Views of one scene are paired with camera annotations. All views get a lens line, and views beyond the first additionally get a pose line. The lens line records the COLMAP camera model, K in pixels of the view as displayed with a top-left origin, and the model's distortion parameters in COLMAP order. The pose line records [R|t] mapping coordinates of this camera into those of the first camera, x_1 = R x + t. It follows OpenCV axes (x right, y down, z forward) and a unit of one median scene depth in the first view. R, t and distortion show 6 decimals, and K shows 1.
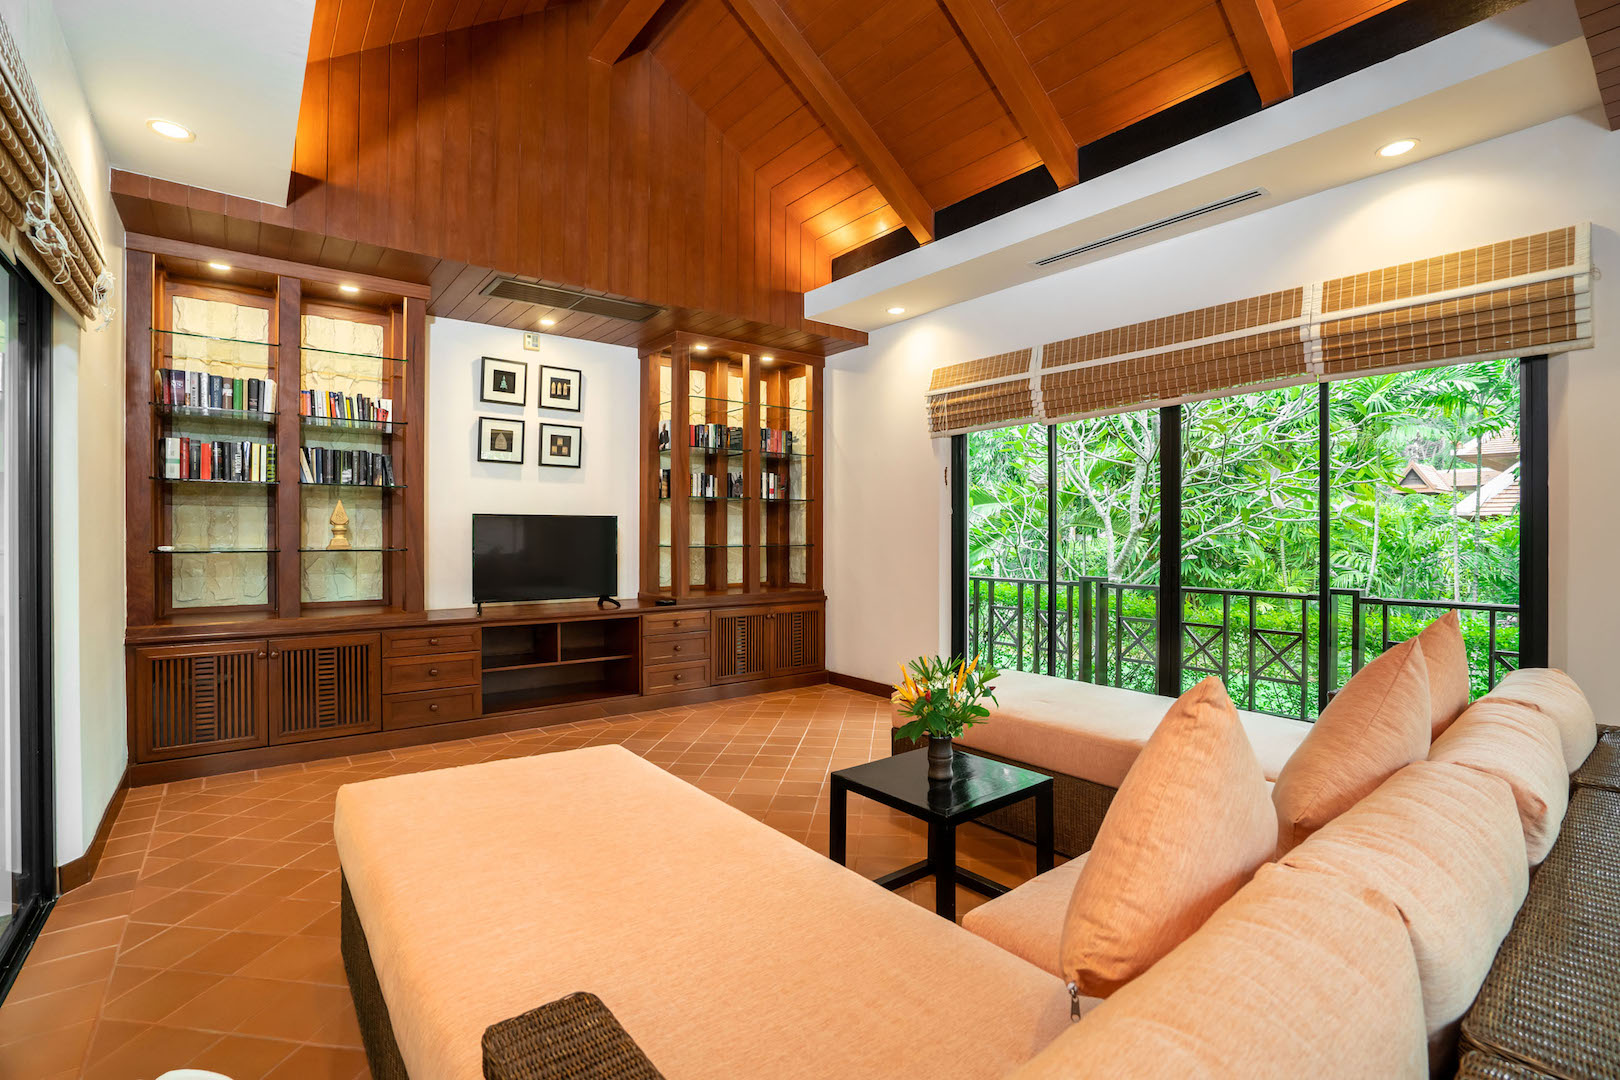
lens RADIAL K [[772.1, 0, 784.2], [0, 772.1, 531.5], [0, 0, 1]] dist [-0.014659, 0.007440]
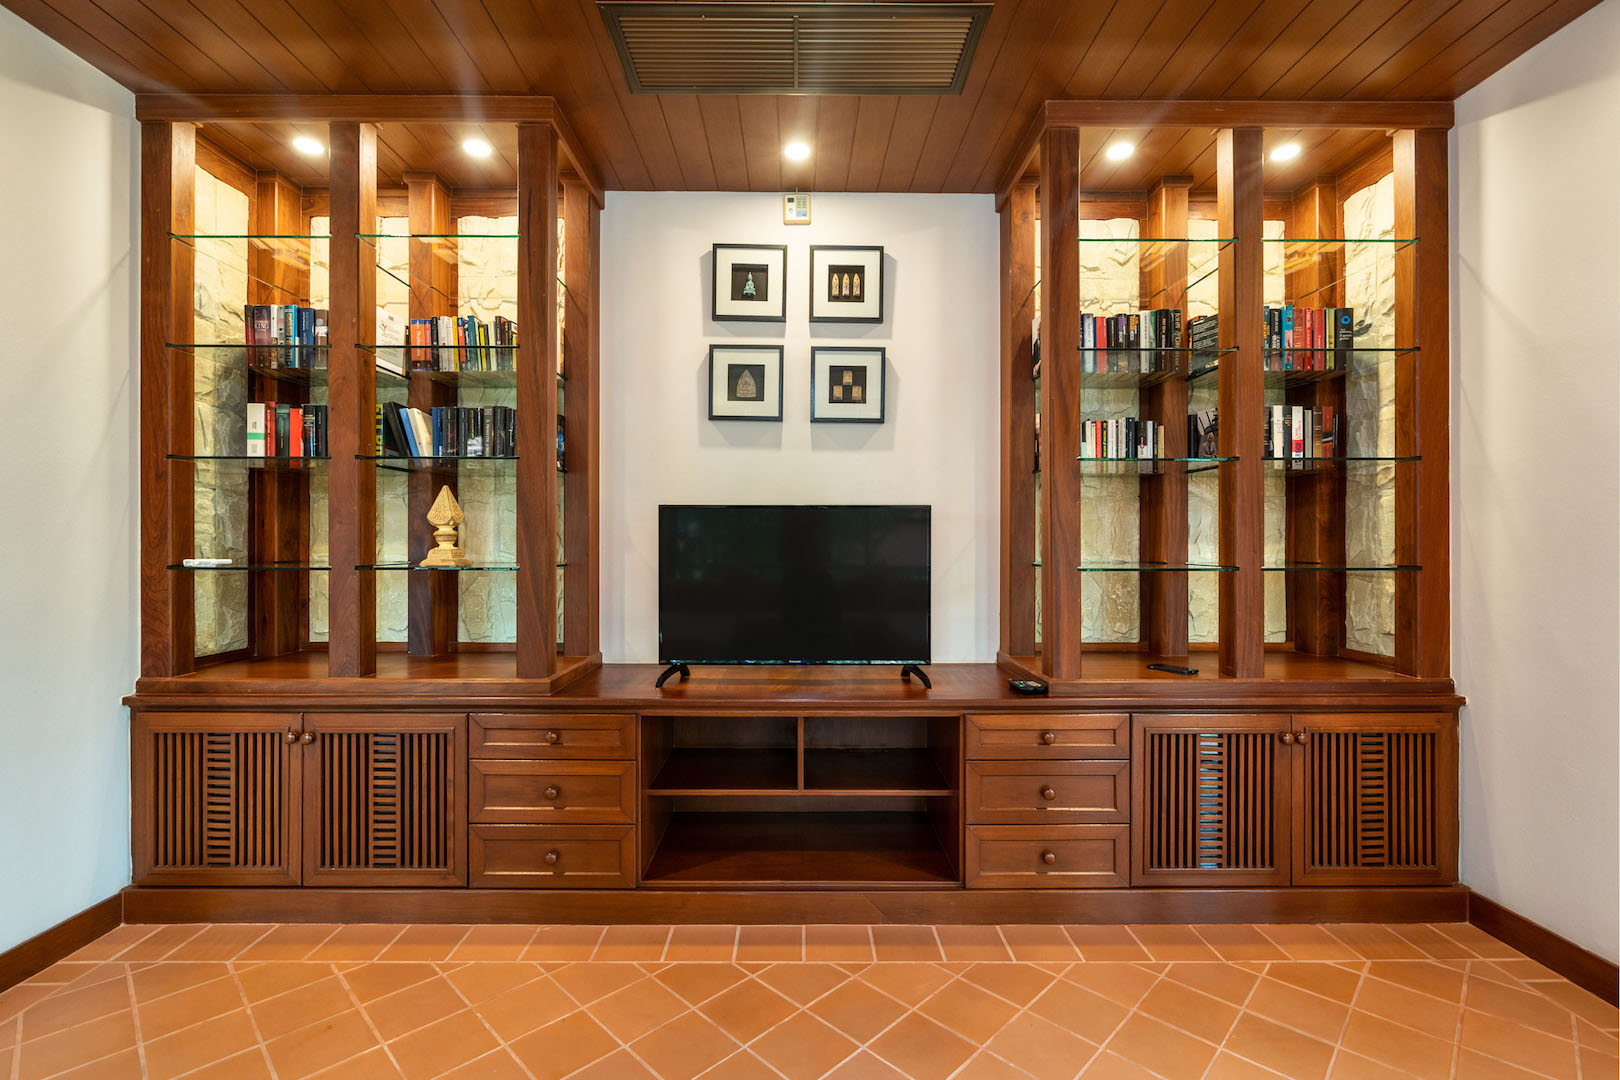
lens RADIAL K [[772.1, 0, 784.2], [0, 772.1, 531.5], [0, 0, 1]] dist [-0.014659, 0.007440]
pose [[0.813534, -0.004275, -0.581501, 0.000389], [0.001001, 0.999982, -0.005951, -0.000374], [0.581516, 0.004260, 0.813524, 0.504212]]
